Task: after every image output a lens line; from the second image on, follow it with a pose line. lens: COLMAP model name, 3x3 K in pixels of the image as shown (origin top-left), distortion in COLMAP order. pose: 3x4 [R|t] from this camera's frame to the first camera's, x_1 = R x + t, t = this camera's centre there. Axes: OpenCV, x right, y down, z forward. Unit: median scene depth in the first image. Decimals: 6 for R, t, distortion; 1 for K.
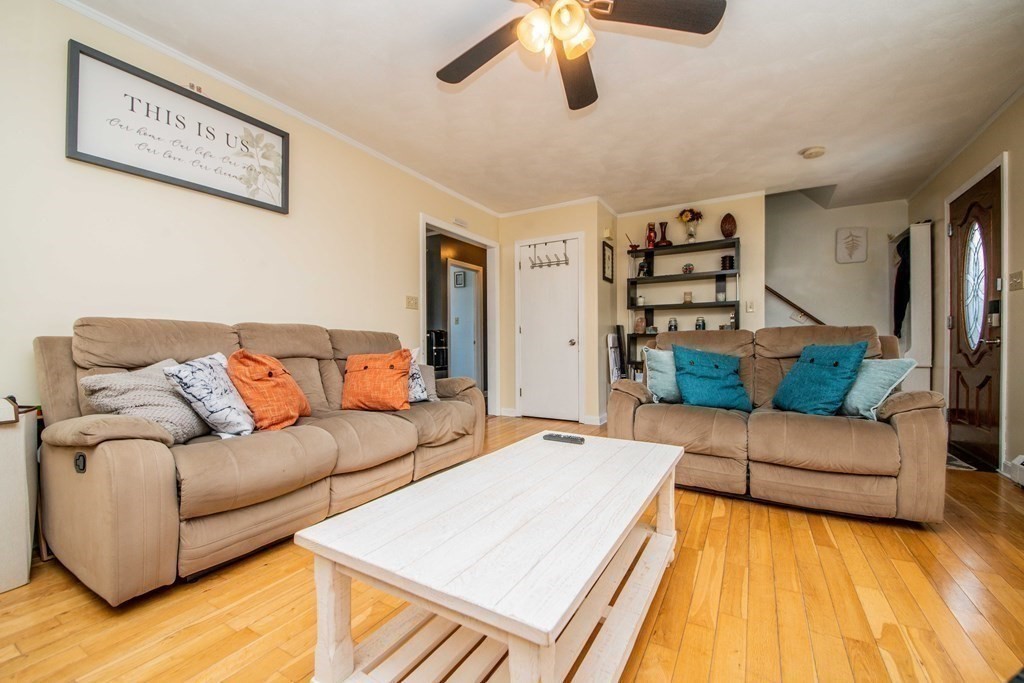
lens RADIAL K [[417.2, 0, 512.0], [0, 417.2, 341.5], [0, 0, 1]] dist [-0.000173, -0.000216]
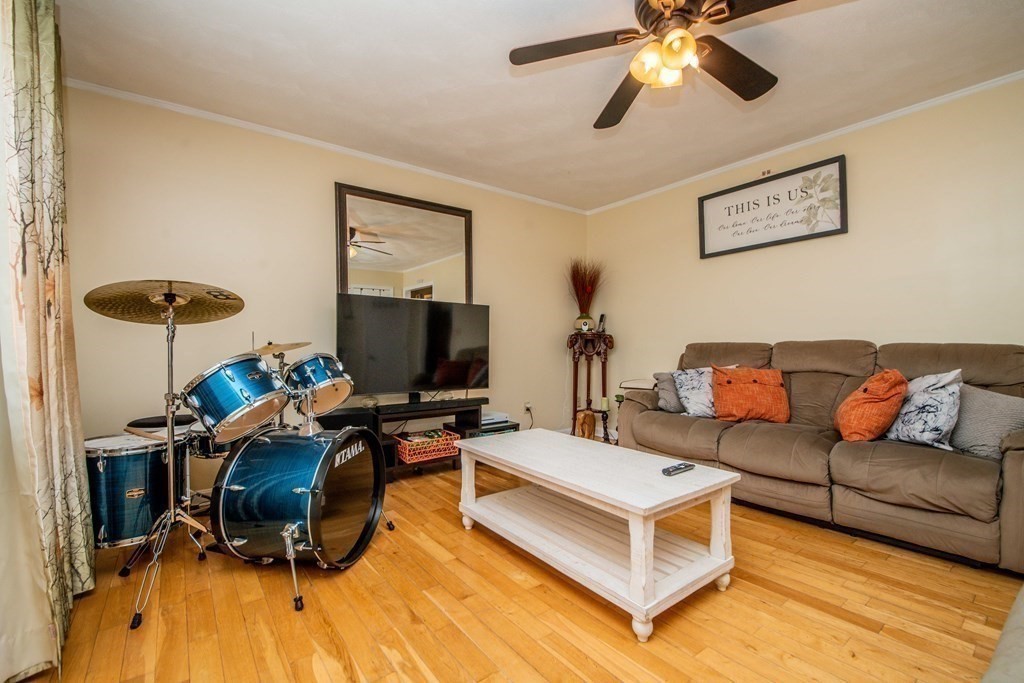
lens RADIAL K [[417.2, 0, 512.0], [0, 417.2, 341.5], [0, 0, 1]] dist [-0.000173, -0.000216]
pose [[-0.358182, -0.013244, -0.933558, 0.753919], [0.005141, 0.999856, -0.016157, -0.028049], [0.933638, -0.010587, -0.358062, 0.639455]]
